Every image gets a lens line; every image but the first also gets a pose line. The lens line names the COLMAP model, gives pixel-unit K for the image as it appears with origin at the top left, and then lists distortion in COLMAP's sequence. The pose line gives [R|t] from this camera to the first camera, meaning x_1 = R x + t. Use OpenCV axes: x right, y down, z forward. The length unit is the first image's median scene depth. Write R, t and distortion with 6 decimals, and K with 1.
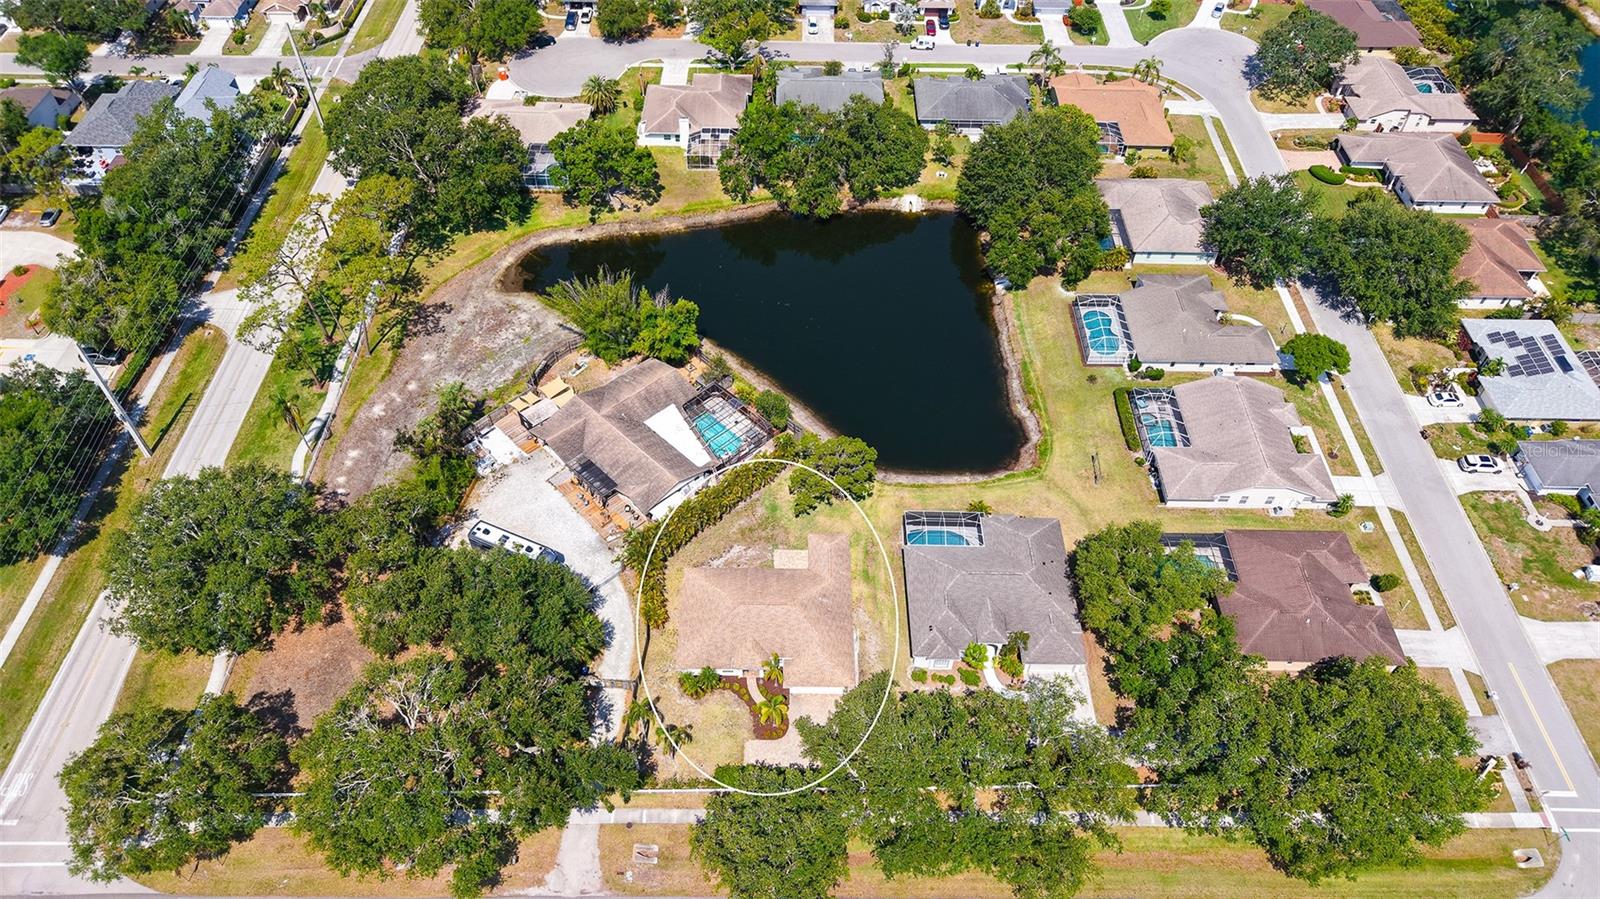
lens RADIAL K [[1074.2, 0, 800.0], [0, 1074.2, 449.5], [0, 0, 1]] dist [0.031907, -0.048241]
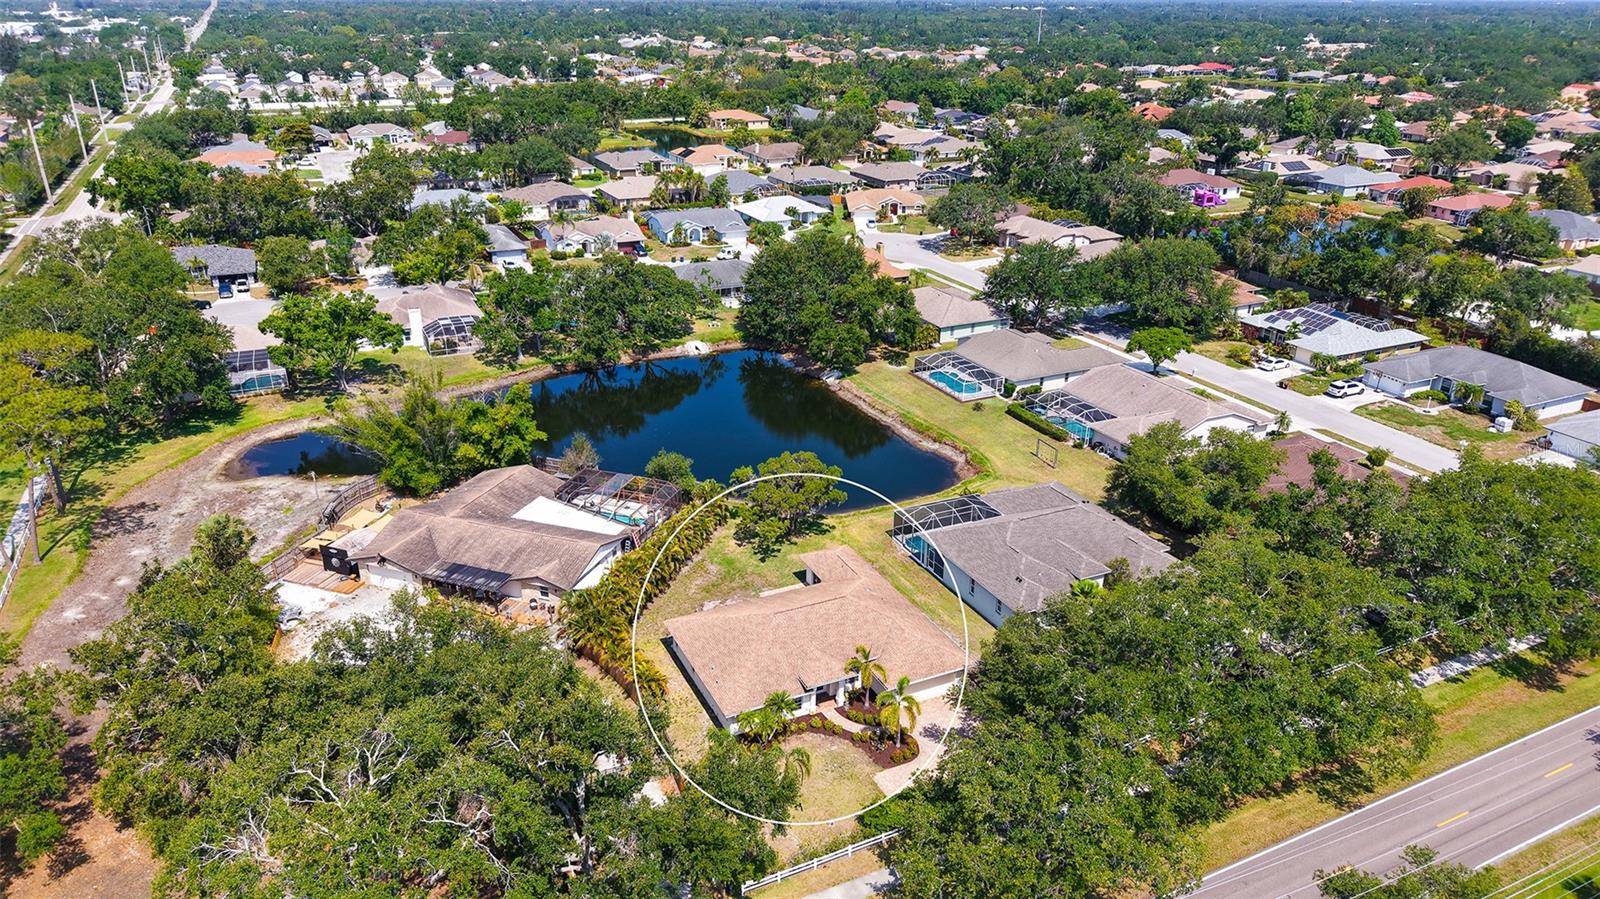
lens RADIAL K [[1074.2, 0, 800.0], [0, 1074.2, 449.5], [0, 0, 1]] dist [0.031907, -0.048241]
pose [[0.899883, -0.189485, 0.392819, -0.222453], [0.338971, 0.870607, -0.356569, 0.233322], [-0.274426, 0.454024, 0.847674, 0.284468]]
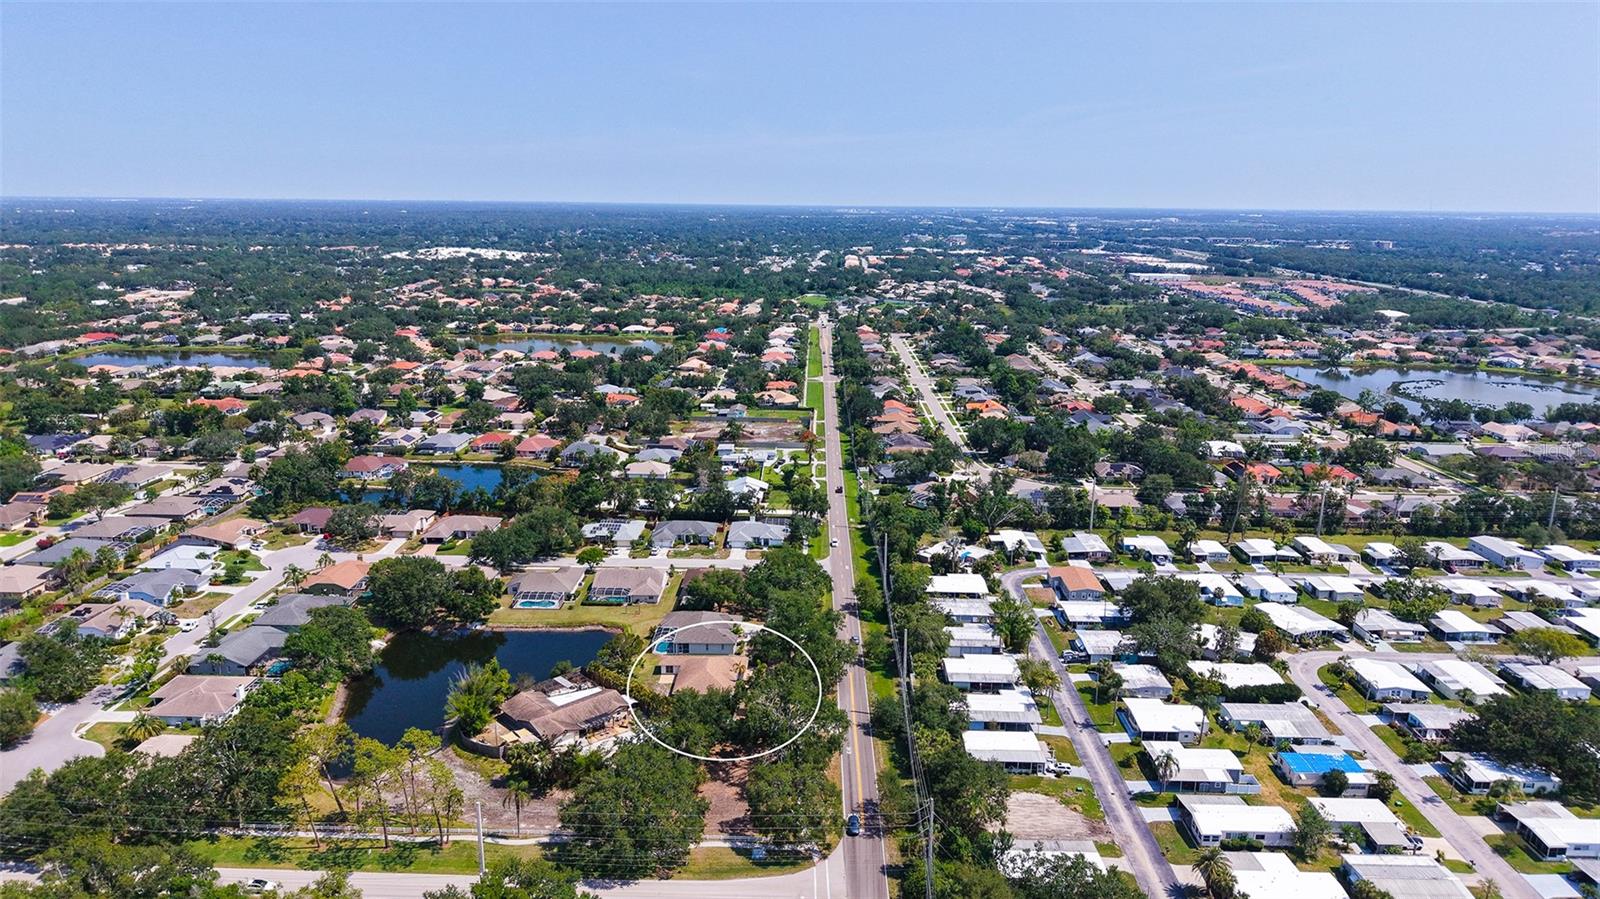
lens RADIAL K [[1074.2, 0, 800.0], [0, 1074.2, 449.5], [0, 0, 1]] dist [0.031907, -0.048241]
pose [[0.012905, -0.235919, 0.971687, -1.482023], [0.746098, 0.649243, 0.147723, -0.223078], [-0.665712, 0.723067, 0.184397, 0.181138]]
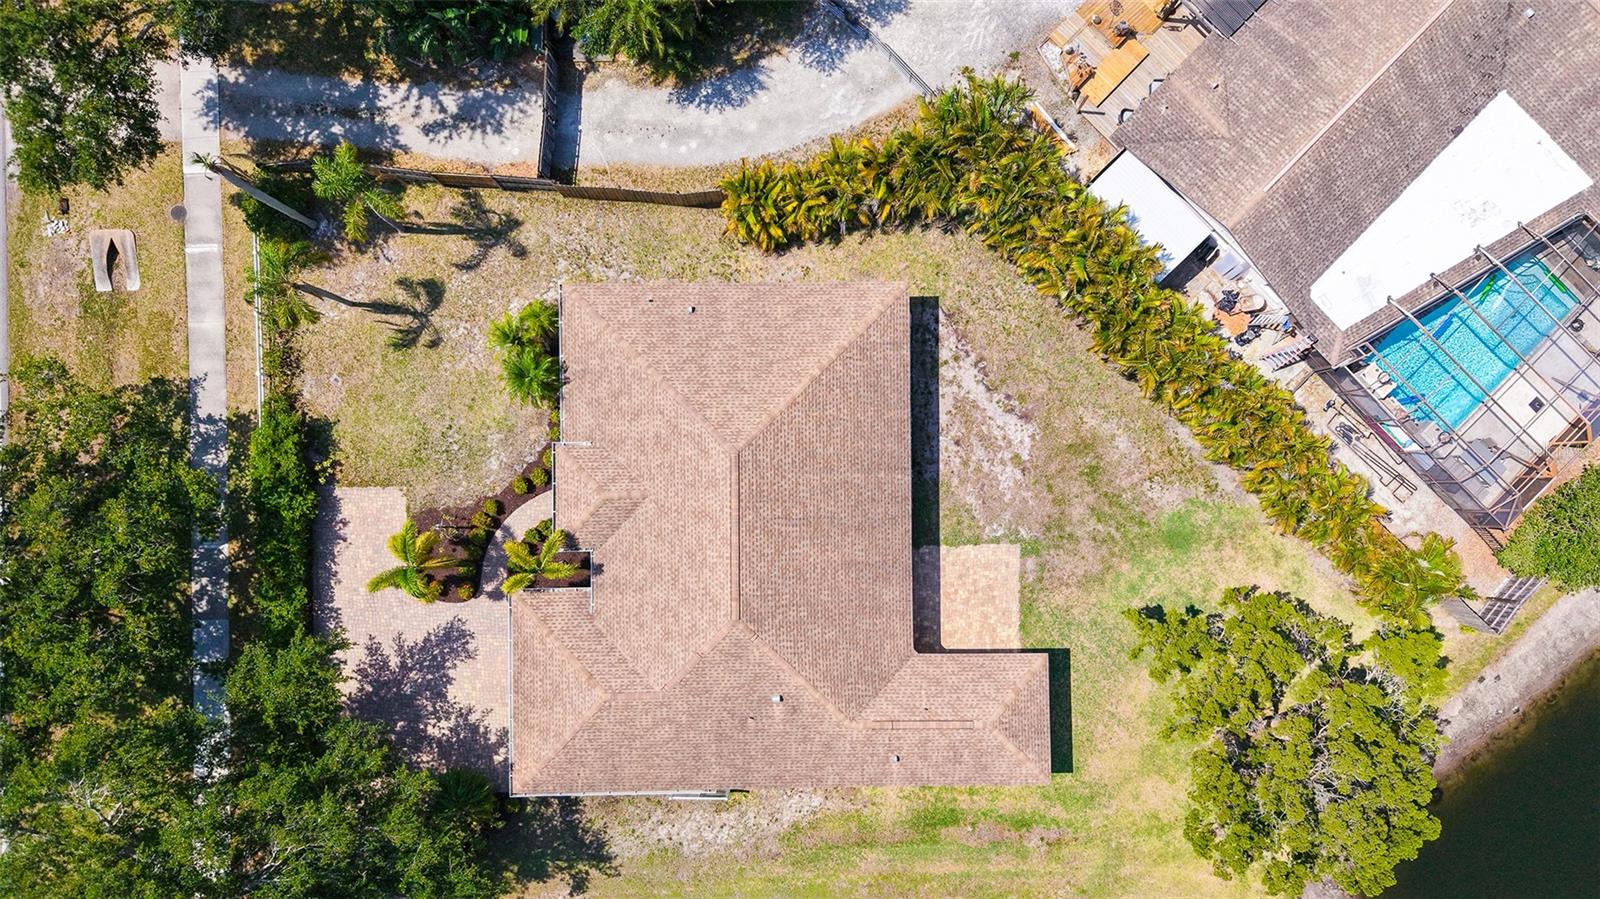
lens RADIAL K [[1074.2, 0, 800.0], [0, 1074.2, 449.5], [0, 0, 1]] dist [0.031907, -0.048241]
pose [[0.013938, 0.998097, -0.060066, -0.029423], [-0.747291, 0.050311, 0.662590, -0.064049], [0.664351, 0.035652, 0.746570, 0.596598]]
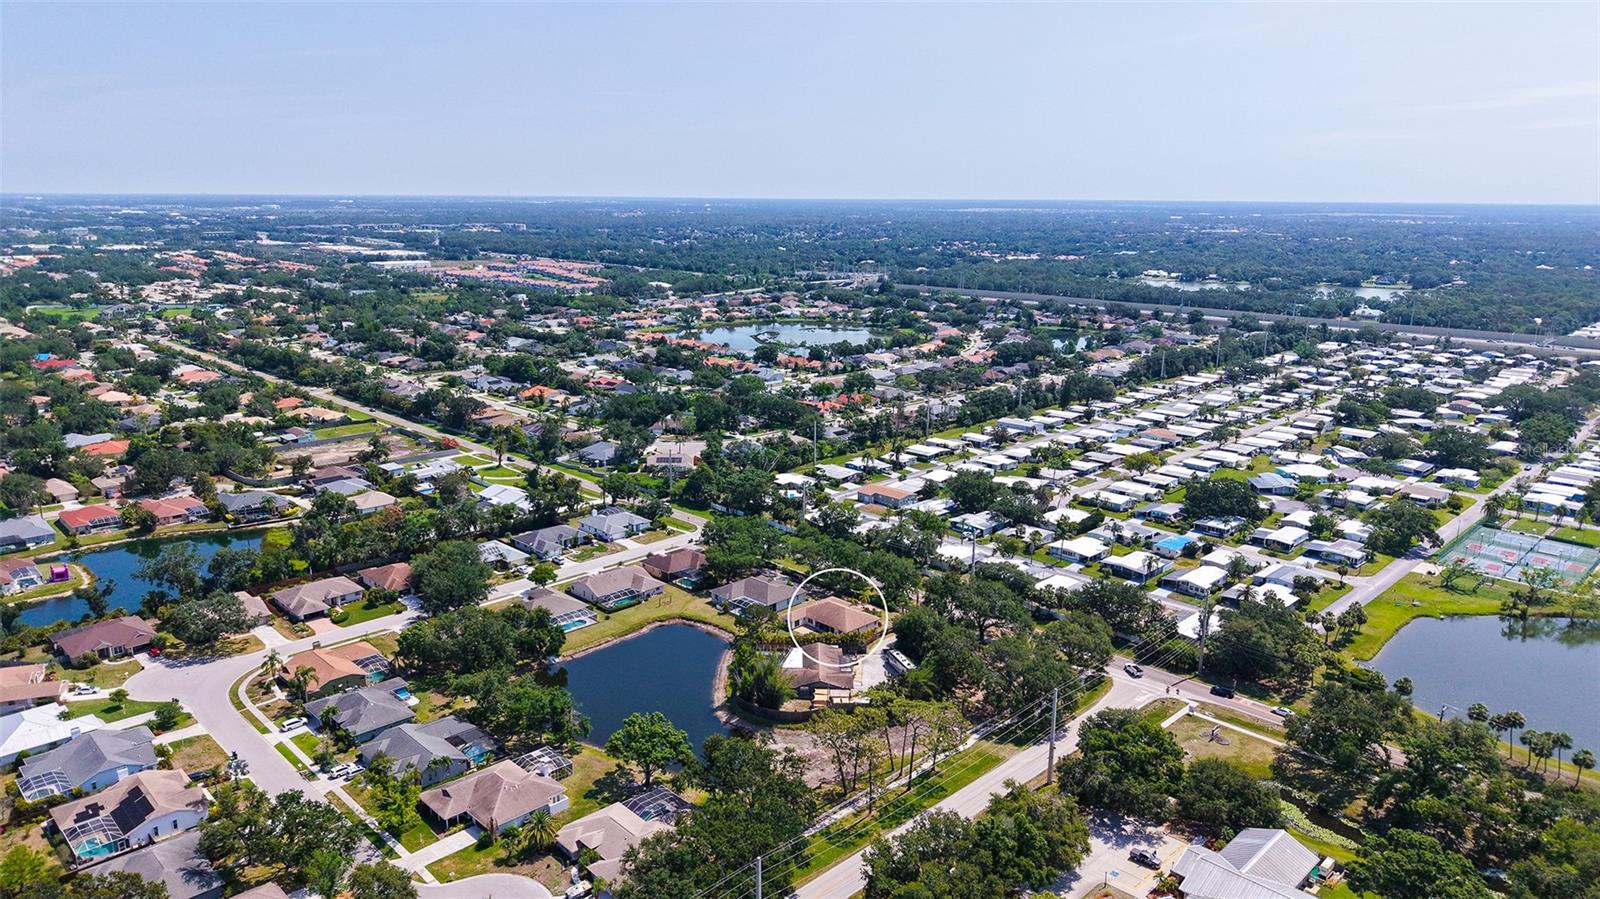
lens RADIAL K [[1074.2, 0, 800.0], [0, 1074.2, 449.5], [0, 0, 1]] dist [0.031907, -0.048241]
pose [[-0.713014, -0.175778, 0.678758, -1.169879], [0.519438, 0.517806, 0.679750, -1.306882], [-0.470950, 0.837245, -0.277897, 1.113342]]
